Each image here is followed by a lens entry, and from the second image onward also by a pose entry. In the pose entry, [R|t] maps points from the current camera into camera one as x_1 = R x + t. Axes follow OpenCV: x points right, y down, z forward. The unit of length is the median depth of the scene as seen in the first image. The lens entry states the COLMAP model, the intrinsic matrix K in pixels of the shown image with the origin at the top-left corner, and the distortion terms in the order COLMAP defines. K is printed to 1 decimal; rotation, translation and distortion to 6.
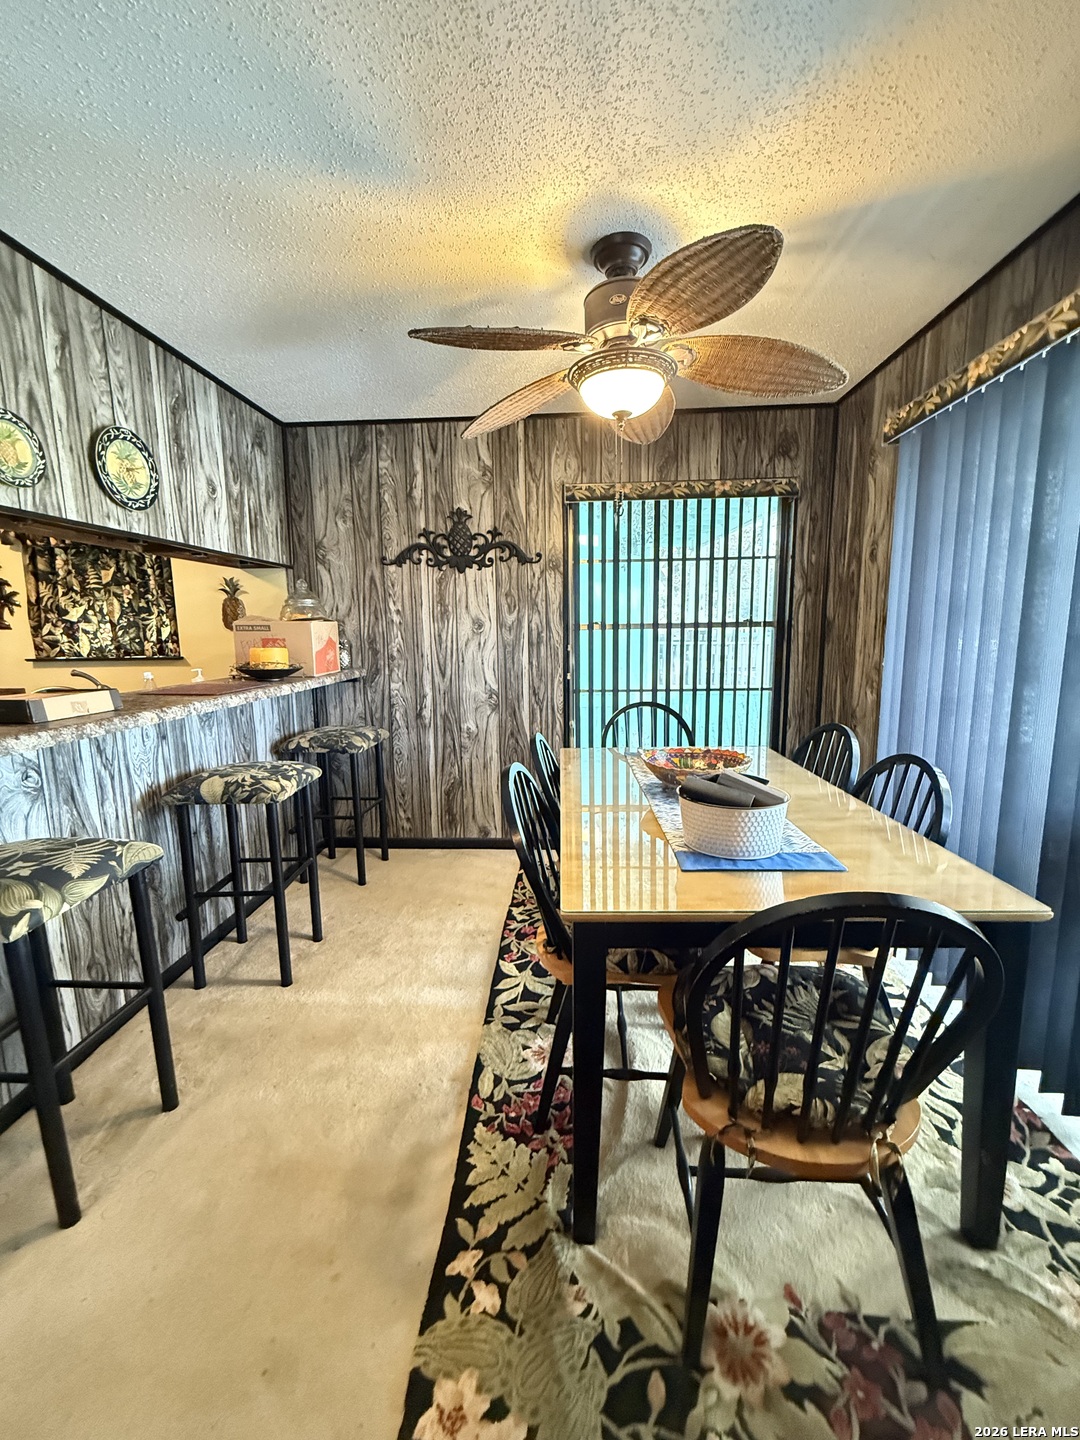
lens RADIAL K [[576.0, 0, 540.7], [0, 576.0, 714.4], [0, 0, 1]] dist [0.000811, -0.000012]
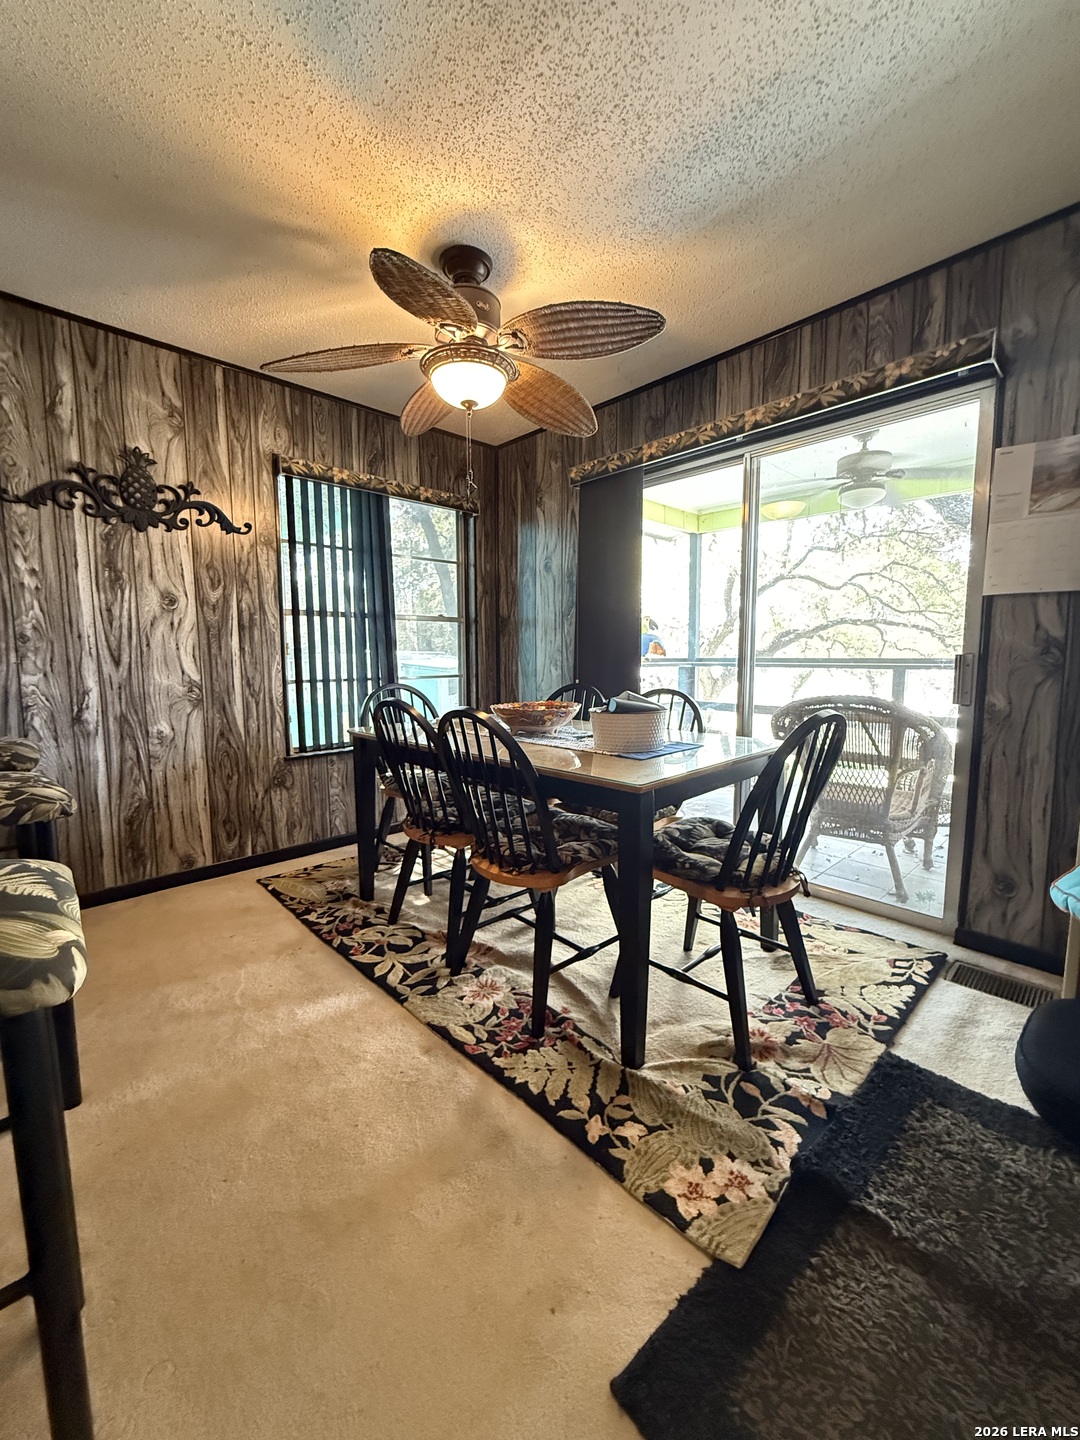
lens RADIAL K [[576.0, 0, 540.7], [0, 576.0, 714.4], [0, 0, 1]] dist [0.000811, -0.000012]
pose [[0.685538, -0.062703, 0.725332, -0.352664], [0.099461, 0.995009, -0.007989, 0.061076], [-0.721211, 0.077619, 0.688353, 0.095869]]
